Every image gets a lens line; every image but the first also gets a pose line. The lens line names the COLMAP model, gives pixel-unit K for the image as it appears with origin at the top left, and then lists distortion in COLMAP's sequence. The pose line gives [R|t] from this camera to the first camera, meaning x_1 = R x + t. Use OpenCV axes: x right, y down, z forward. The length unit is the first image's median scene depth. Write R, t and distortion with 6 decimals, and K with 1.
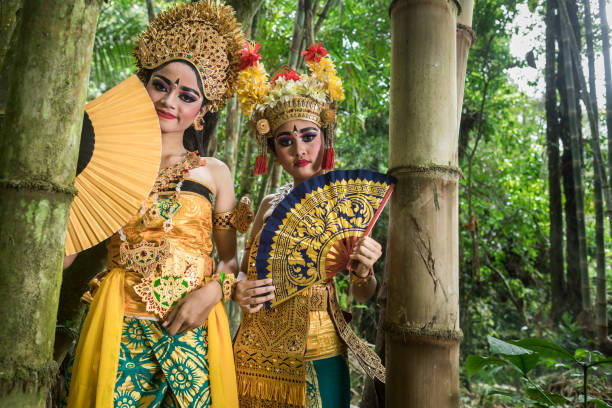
lens RADIAL K [[542.7, 0, 305.2], [0, 542.7, 202.8], [0, 0, 1]] dist [0.011956, -0.013318]
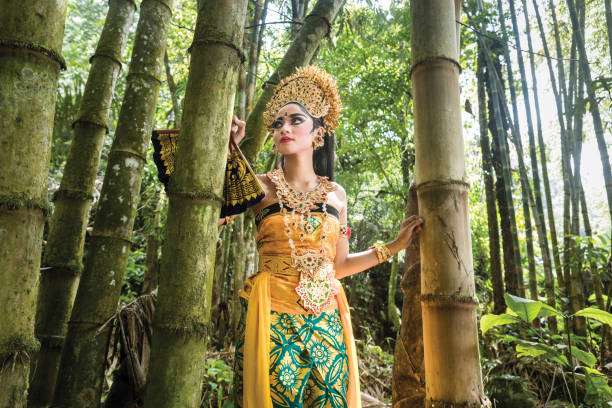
lens RADIAL K [[462.5, 0, 301.0], [0, 462.5, 204.8], [0, 0, 1]] dist [-0.002938, 0.003127]
pose [[0.997929, -0.026685, 0.058526, -0.227708], [0.029906, 0.998046, -0.054858, 0.048894], [-0.056948, 0.056495, 0.996777, -0.170438]]
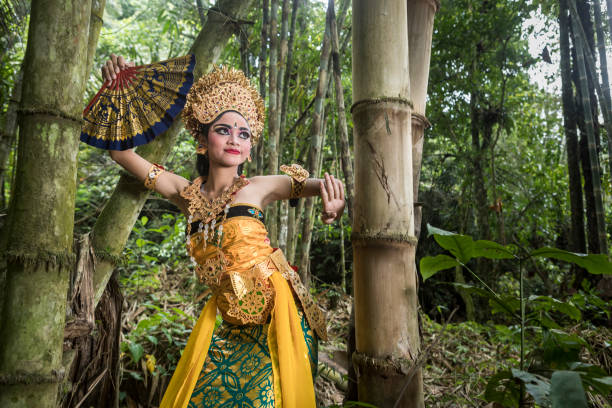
lens RADIAL K [[462.5, 0, 305.7], [0, 462.5, 209.5], [0, 0, 1]] dist [-0.002938, 0.003127]
pose [[0.991651, -0.042276, -0.121820, 0.177841], [0.042890, 0.999077, 0.002418, 0.164098], [0.121605, -0.007623, 0.992549, -0.019312]]
